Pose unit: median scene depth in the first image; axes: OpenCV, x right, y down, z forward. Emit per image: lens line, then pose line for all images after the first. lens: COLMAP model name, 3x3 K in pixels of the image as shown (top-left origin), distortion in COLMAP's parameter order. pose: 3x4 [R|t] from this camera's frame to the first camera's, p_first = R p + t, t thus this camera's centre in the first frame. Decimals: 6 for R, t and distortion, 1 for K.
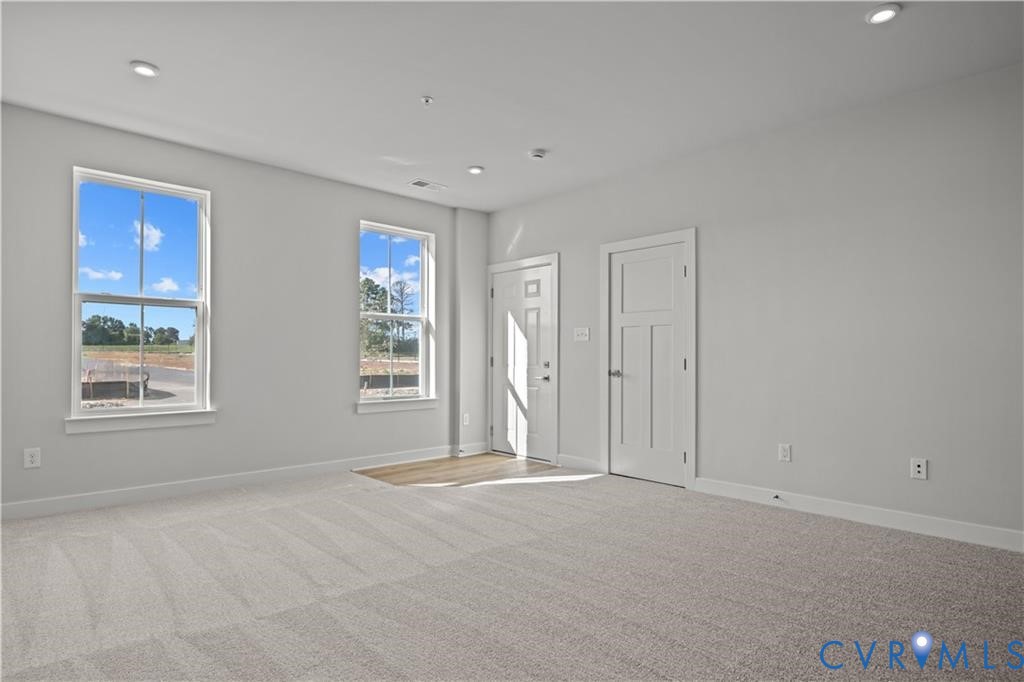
lens RADIAL K [[564.2, 0, 515.2], [0, 564.2, 354.1], [0, 0, 1]] dist [-0.013349, -0.000294]
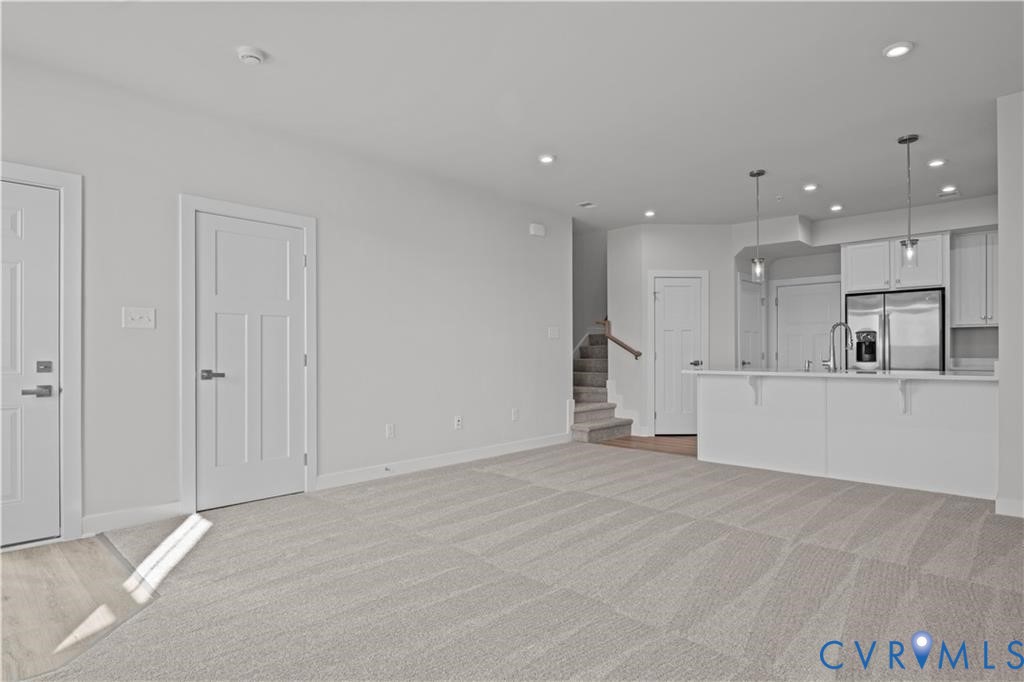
lens RADIAL K [[564.2, 0, 515.2], [0, 564.2, 354.1], [0, 0, 1]] dist [-0.013349, -0.000294]
pose [[-0.065107, -0.007306, 0.997852, -0.595619], [-0.003877, 0.999967, 0.007069, 0.000479], [-0.997871, -0.003408, -0.065133, 0.646958]]
